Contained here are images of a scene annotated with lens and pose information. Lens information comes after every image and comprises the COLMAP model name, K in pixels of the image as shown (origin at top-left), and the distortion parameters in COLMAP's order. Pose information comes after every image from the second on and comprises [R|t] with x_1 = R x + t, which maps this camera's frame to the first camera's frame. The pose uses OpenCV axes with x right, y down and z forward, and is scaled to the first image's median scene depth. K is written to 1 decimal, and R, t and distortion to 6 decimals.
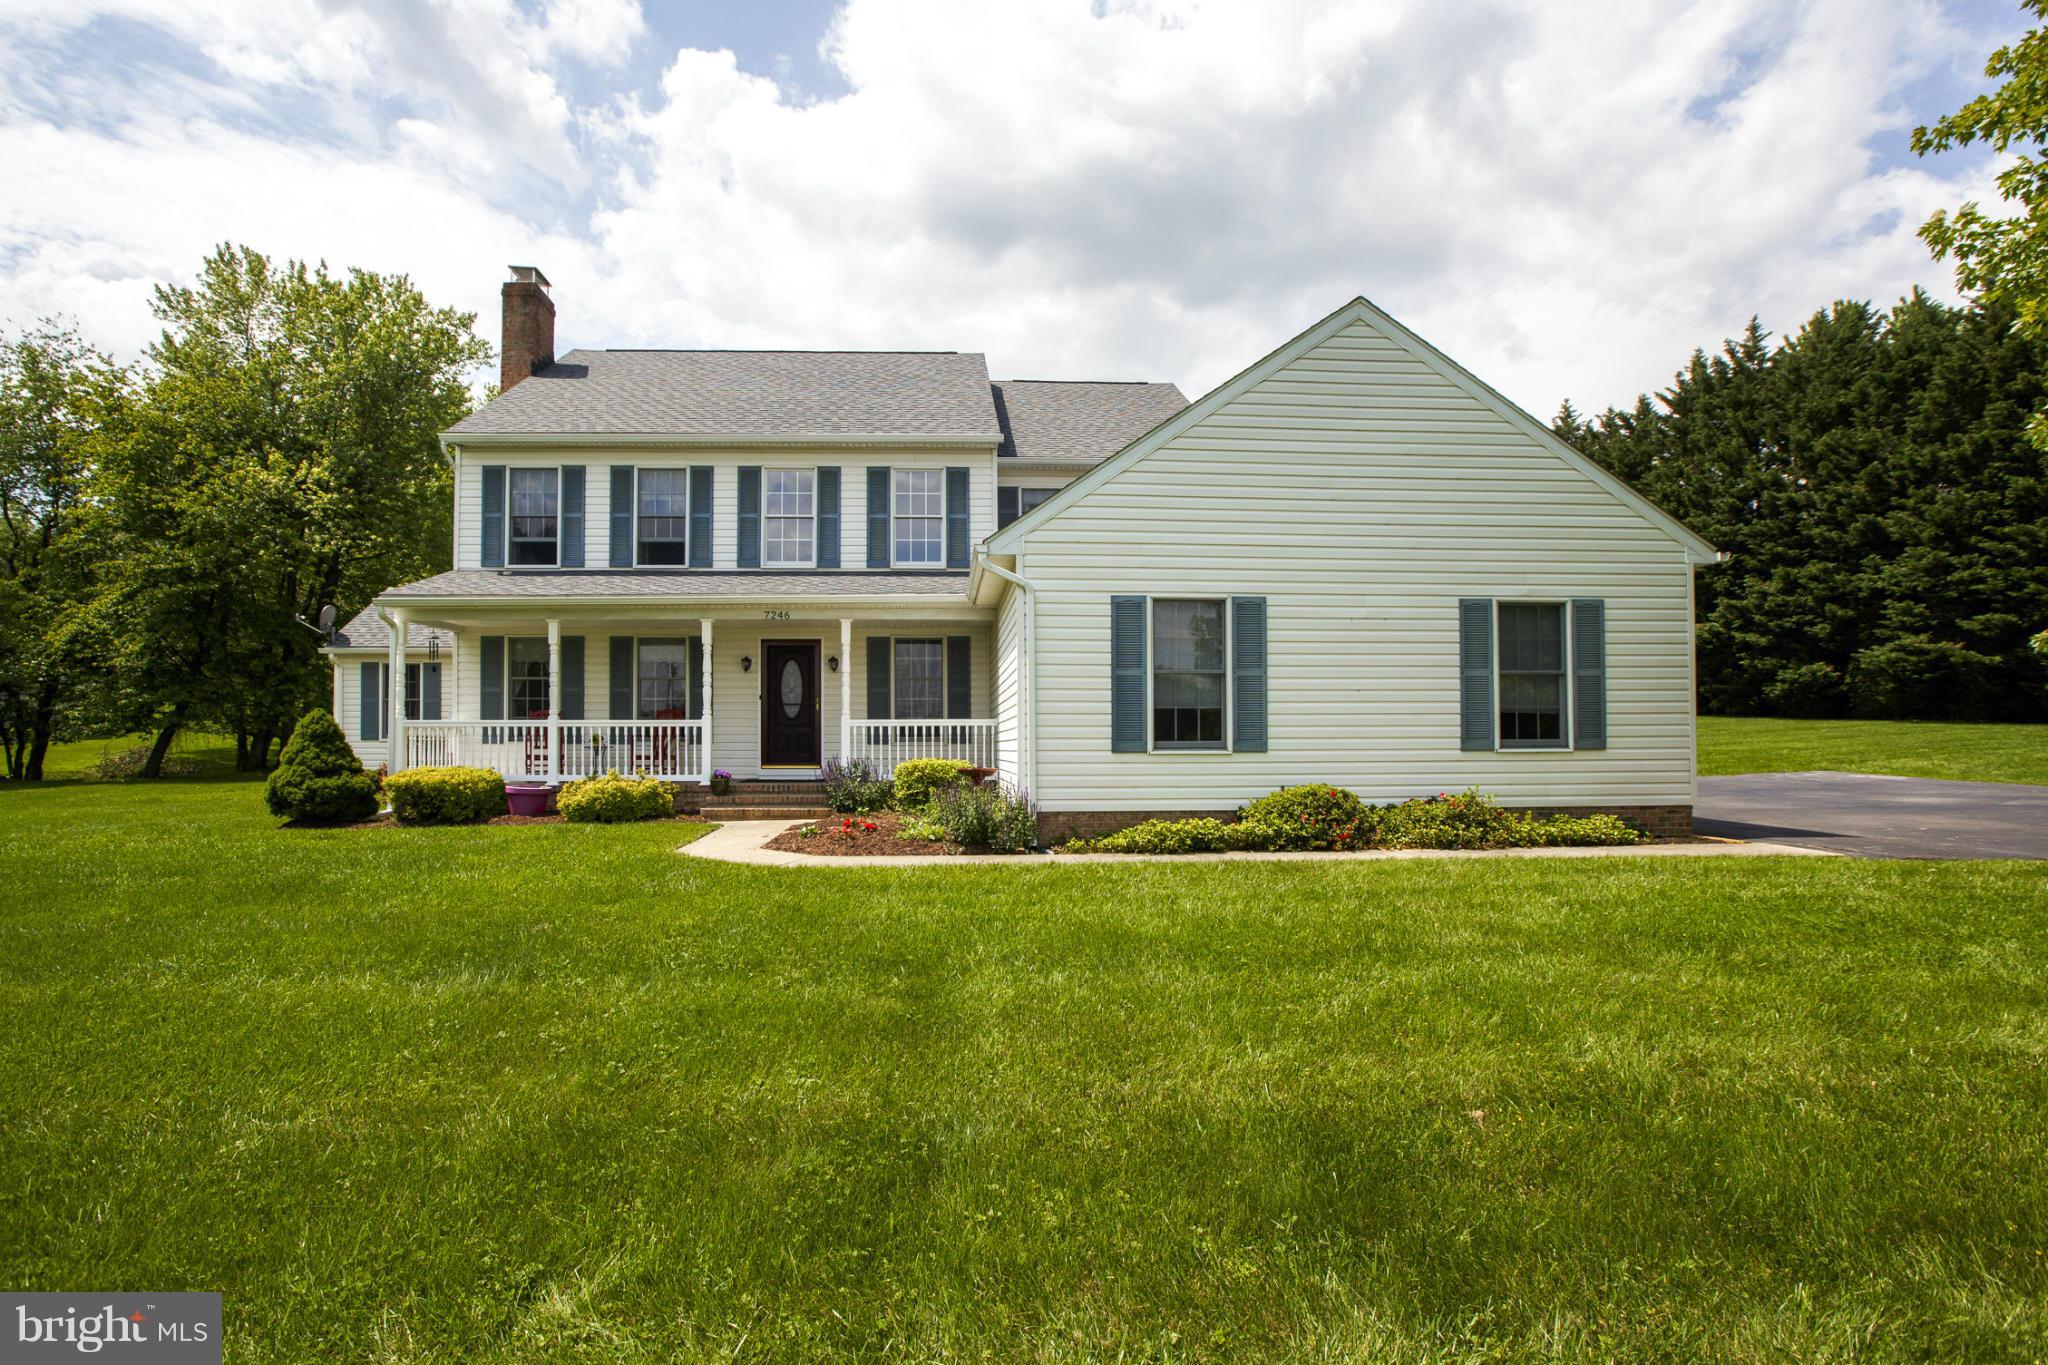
lens RADIAL K [[937.3, 0, 981.9], [0, 937.3, 728.5], [0, 0, 1]] dist [-0.041932, 0.011615]
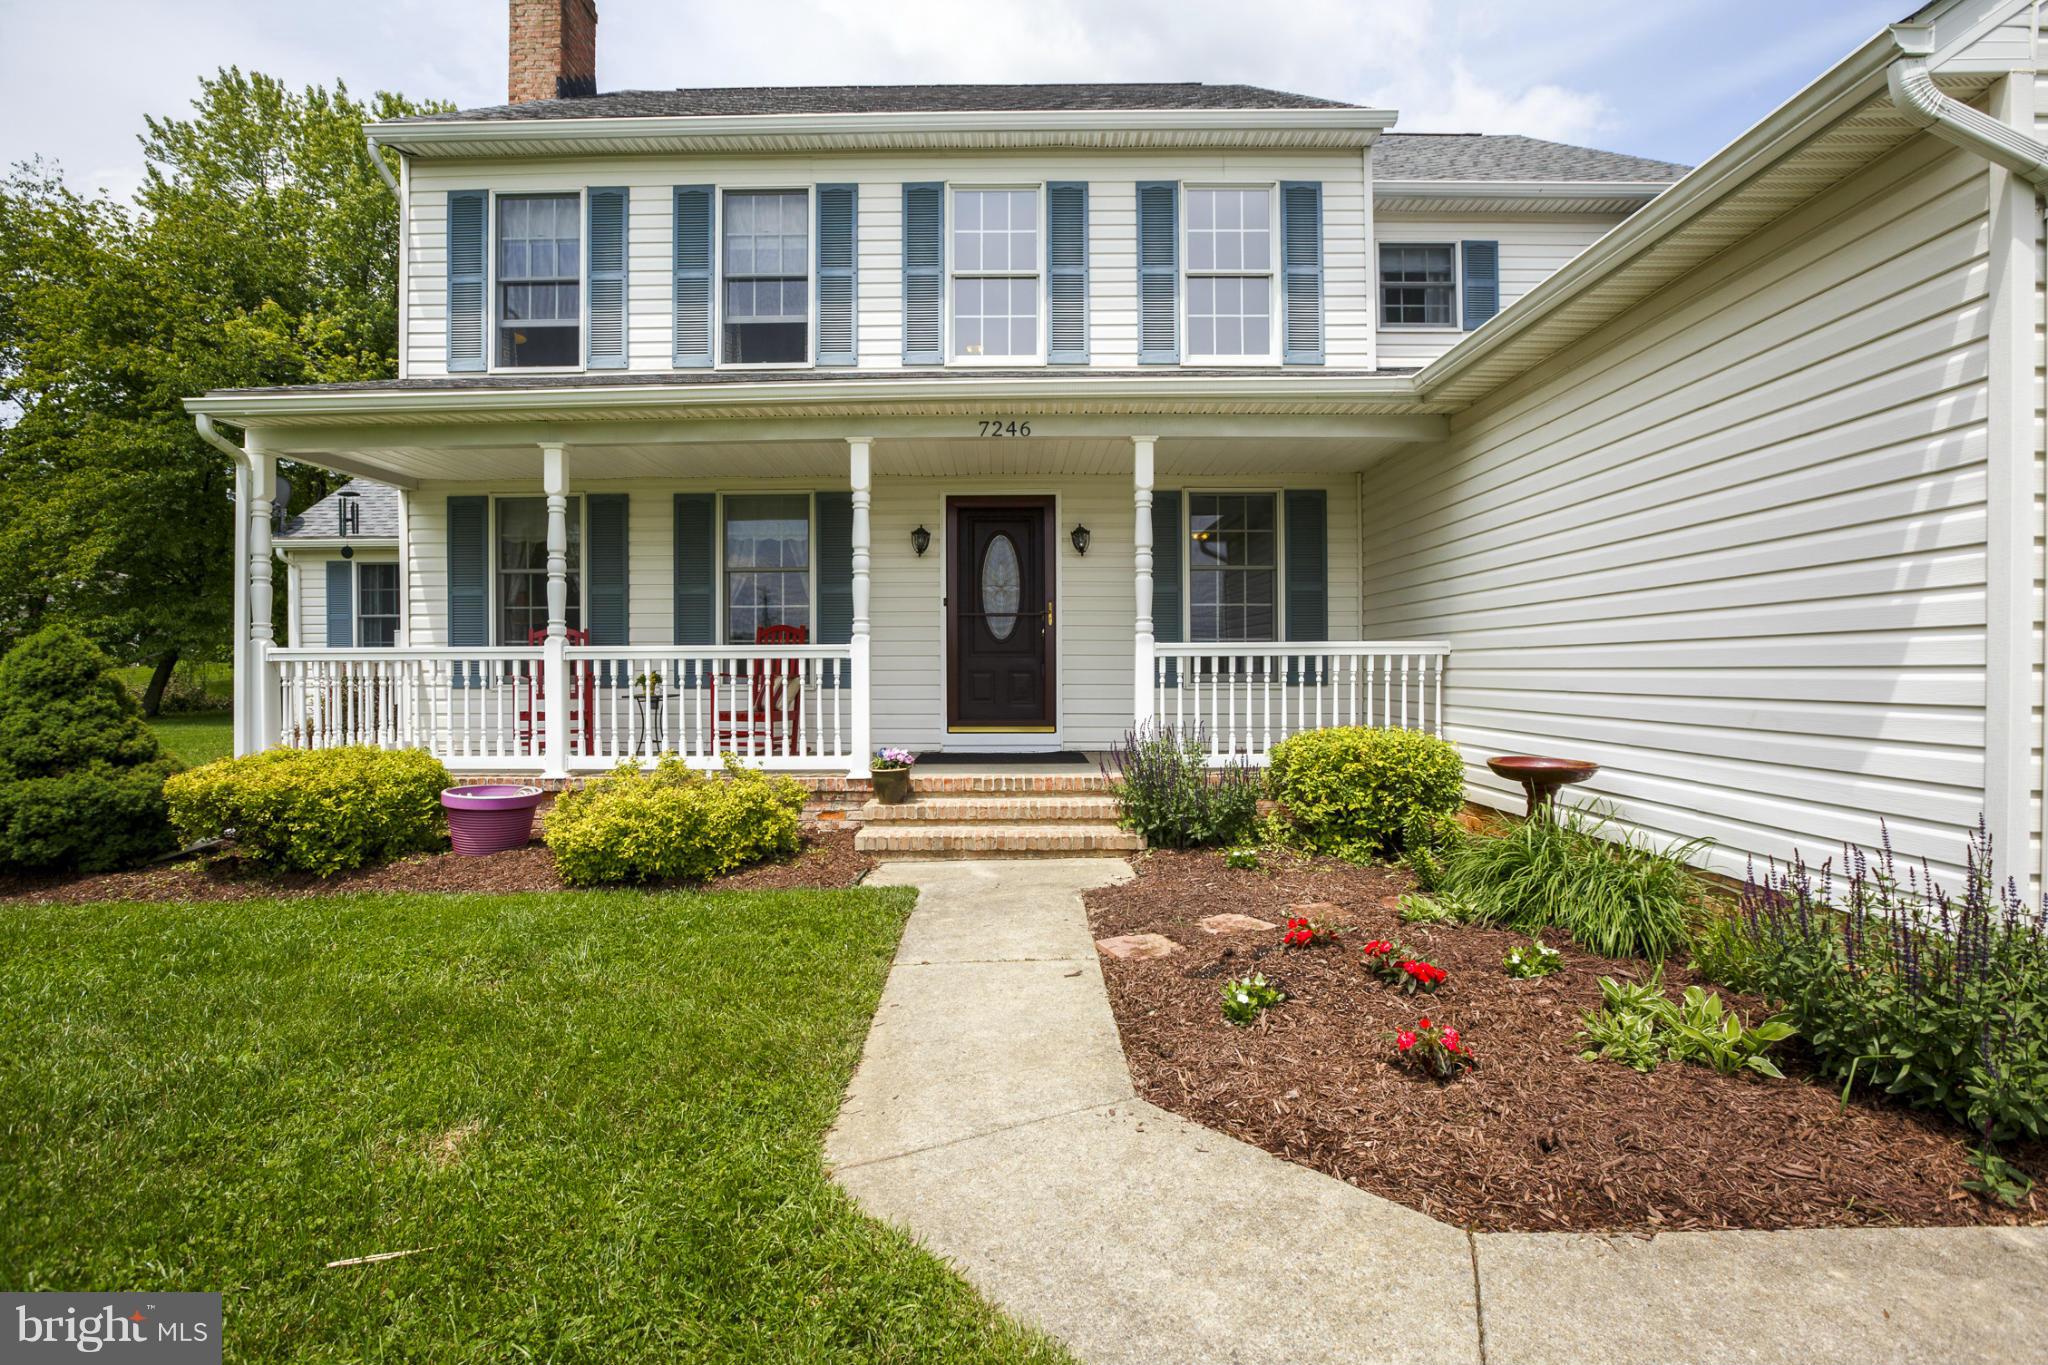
lens RADIAL K [[930.8, 0, 1020.5], [0, 930.8, 671.6], [0, 0, 1]] dist [-0.026052, 0.000820]
pose [[0.998669, -0.000512, -0.051579, -0.165419], [0.001677, 0.999744, 0.022555, -0.005390], [0.051554, -0.022611, 0.998414, 0.458545]]
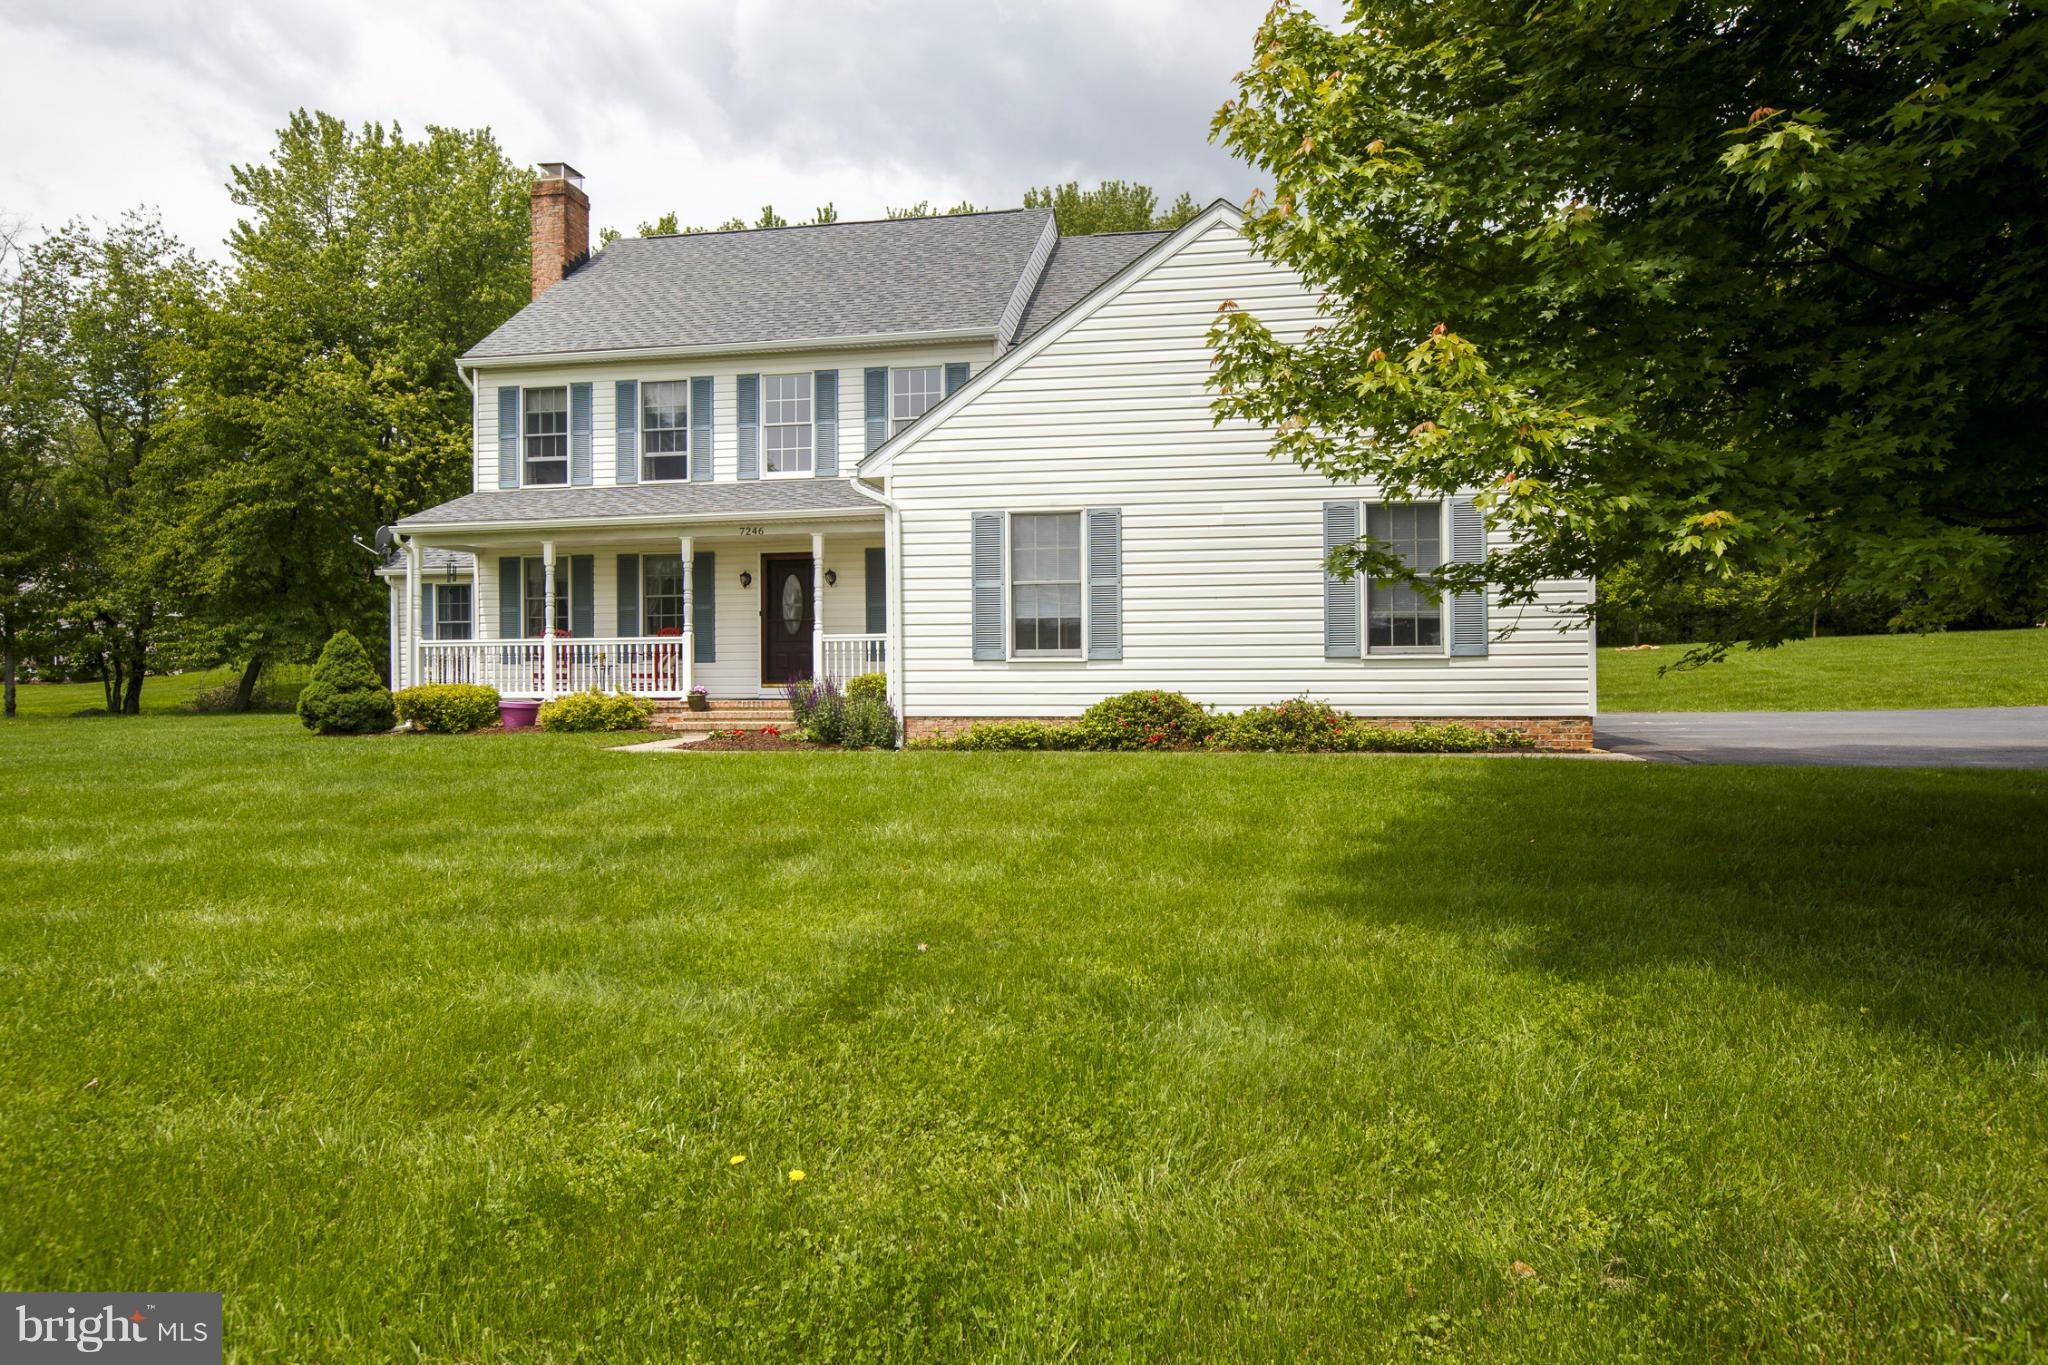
lens RADIAL K [[1371.0, 0, 1024.0], [0, 1371.0, 682.5], [0, 0, 1]] dist [-0.021972, 0.033291]
pose [[0.972930, -0.002748, -0.231084, 0.361042], [0.006891, 0.999830, 0.017120, 0.015623], [0.230997, -0.018249, 0.972783, -0.322715]]
